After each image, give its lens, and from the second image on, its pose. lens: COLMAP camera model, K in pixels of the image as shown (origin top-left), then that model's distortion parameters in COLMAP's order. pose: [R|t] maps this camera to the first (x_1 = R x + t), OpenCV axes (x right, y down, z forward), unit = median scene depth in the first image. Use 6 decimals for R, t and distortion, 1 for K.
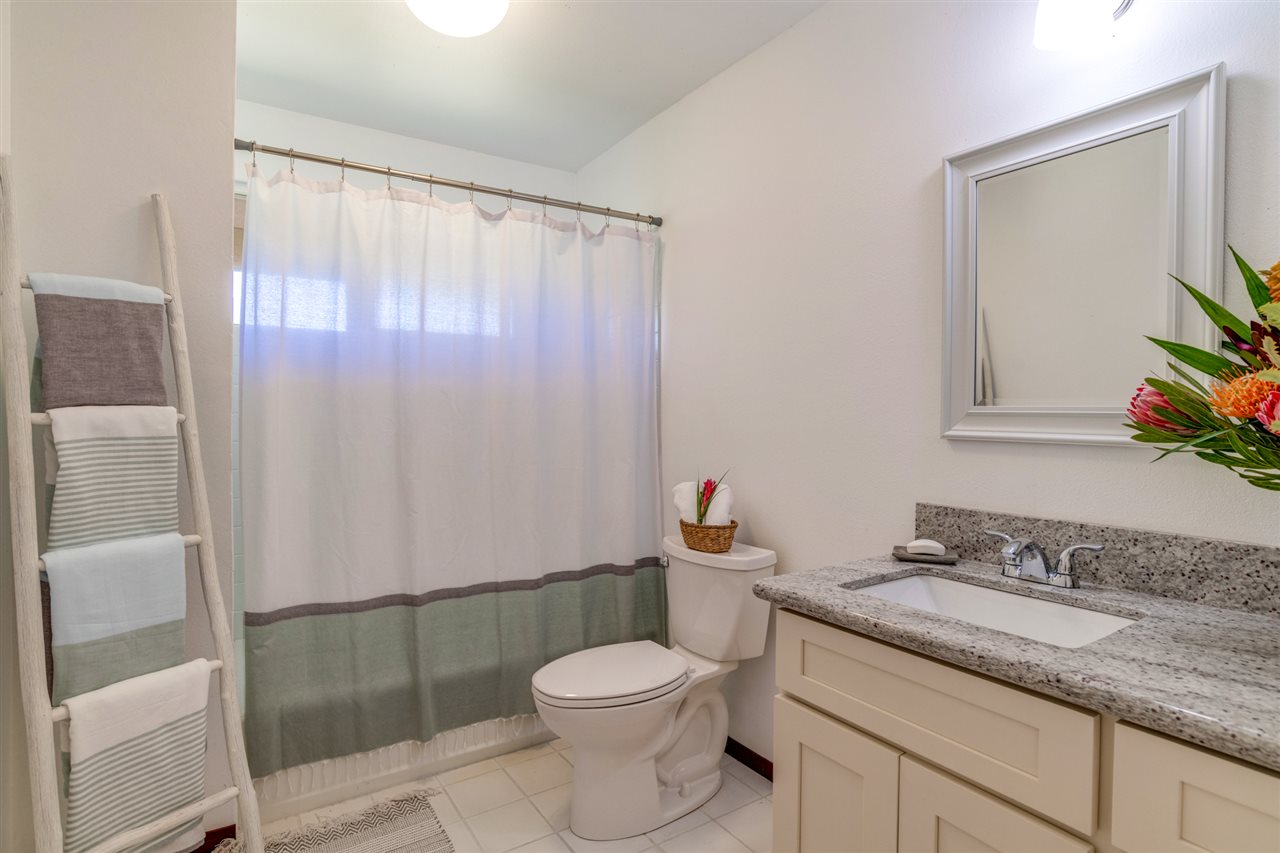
lens RADIAL K [[651.7, 0, 640.0], [0, 651.7, 426.5], [0, 0, 1]] dist [-0.018006, 0.001004]
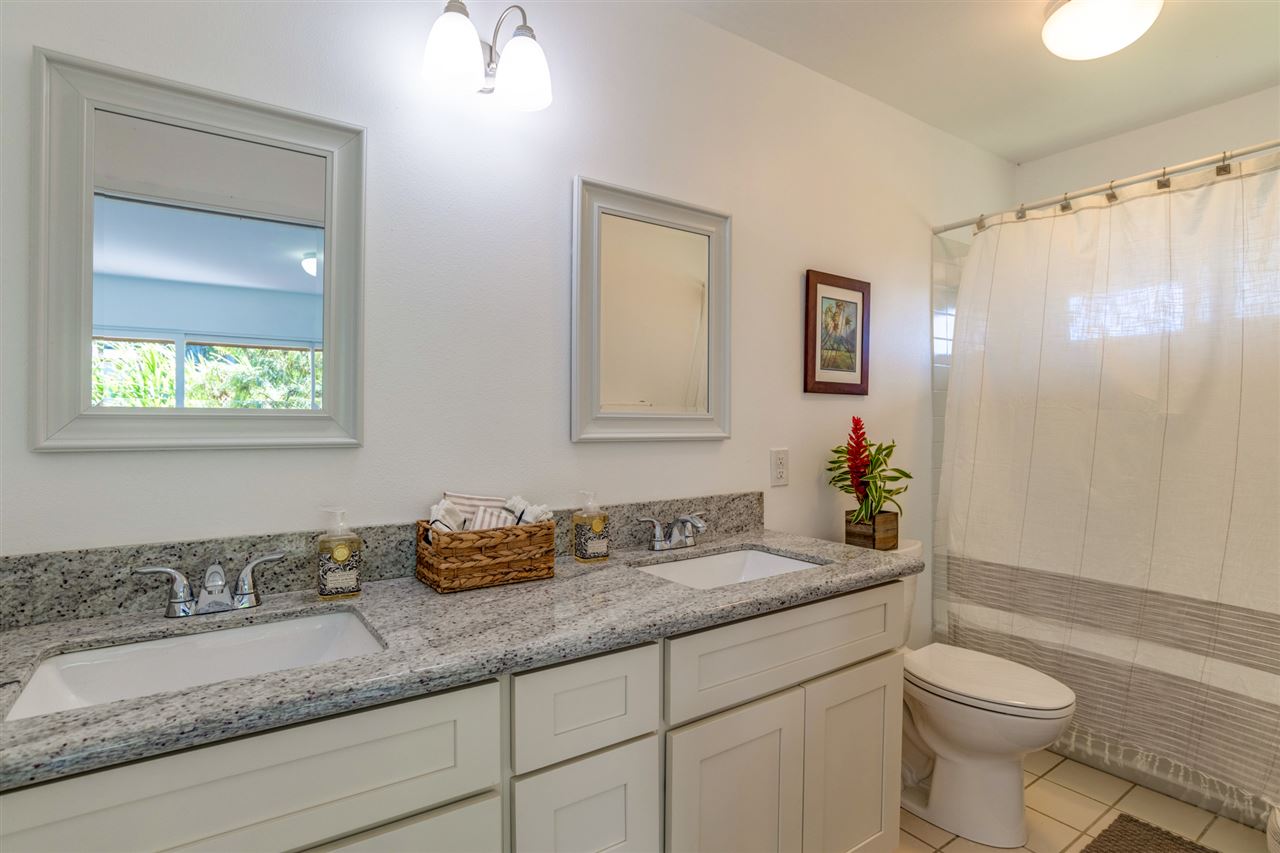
lens RADIAL K [[651.7, 0, 640.0], [0, 651.7, 426.5], [0, 0, 1]] dist [-0.018006, 0.001004]
pose [[-0.039145, -0.004773, 0.999222, -0.288238], [0.019453, 0.999795, 0.005538, -0.003990], [-0.999044, 0.019655, -0.039044, 0.472966]]
